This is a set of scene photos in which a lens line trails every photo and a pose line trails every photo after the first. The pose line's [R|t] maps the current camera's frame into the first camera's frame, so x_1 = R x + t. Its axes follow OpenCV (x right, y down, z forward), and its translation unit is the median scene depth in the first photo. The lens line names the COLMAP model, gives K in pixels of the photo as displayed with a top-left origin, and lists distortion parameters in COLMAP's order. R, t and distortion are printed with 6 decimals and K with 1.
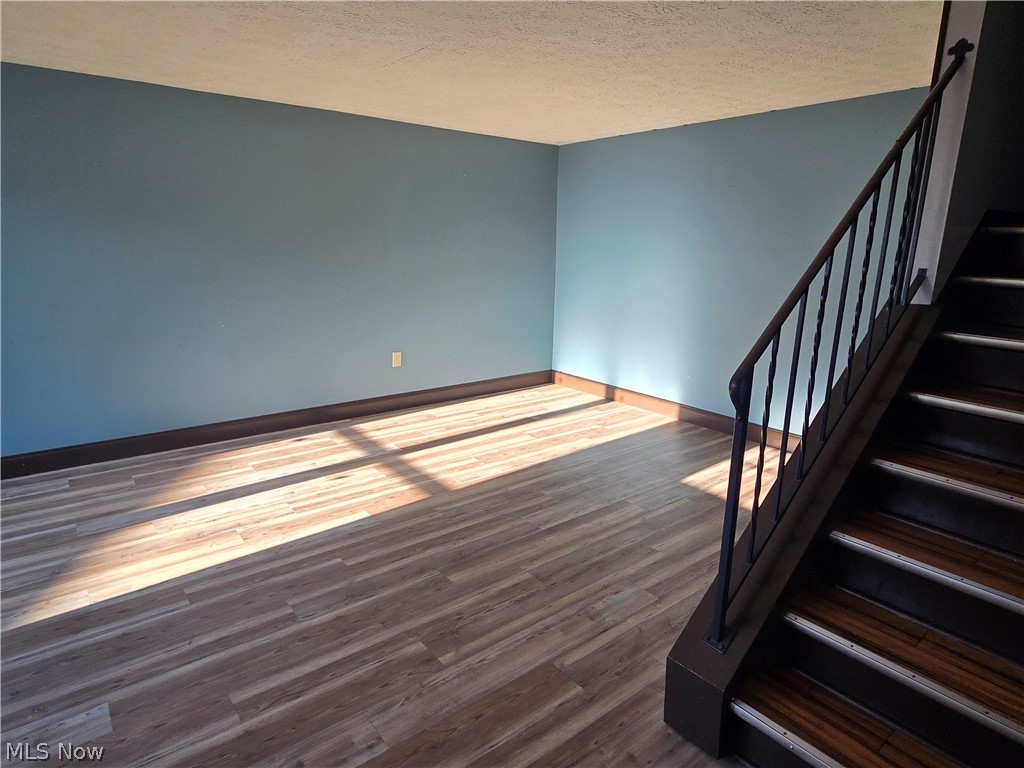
lens RADIAL K [[600.6, 0, 512.0], [0, 600.6, 384.0], [0, 0, 1]] dist [-0.002517, -0.000471]
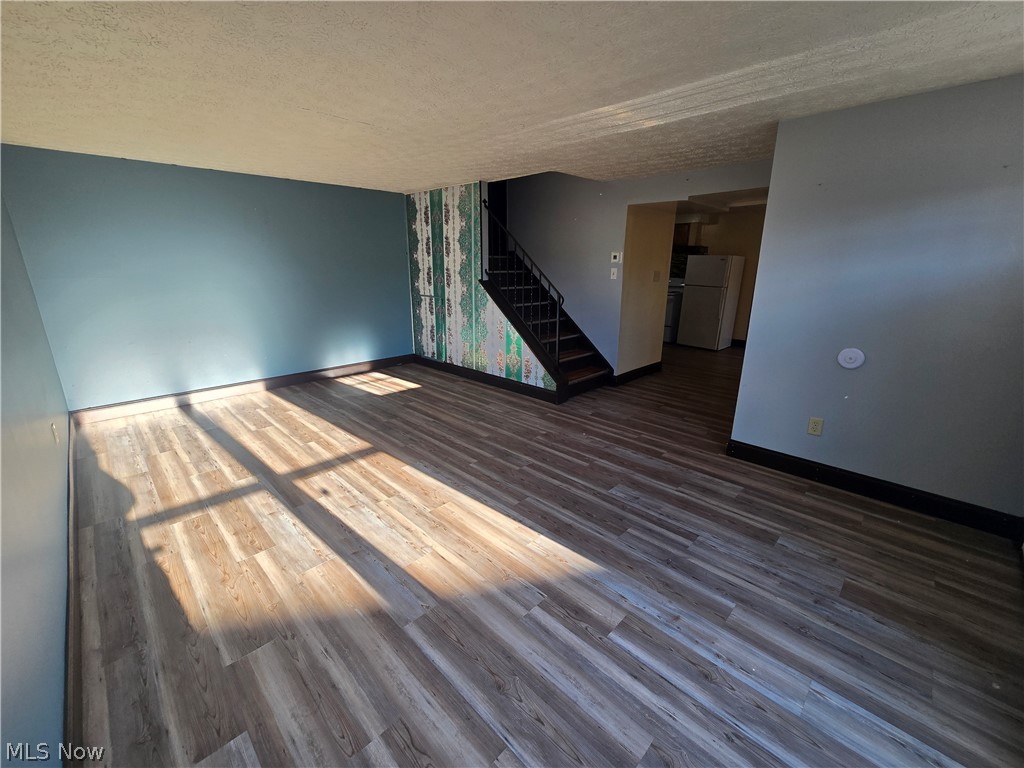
lens RADIAL K [[420.5, 0, 512.4], [0, 420.5, 381.1], [0, 0, 1]] dist [-0.002370, 0.000109]
pose [[-0.108329, -0.292581, 0.950085, -1.062707], [0.229868, 0.922437, 0.310276, -0.196361], [-0.967174, 0.252006, -0.032671, 0.704700]]
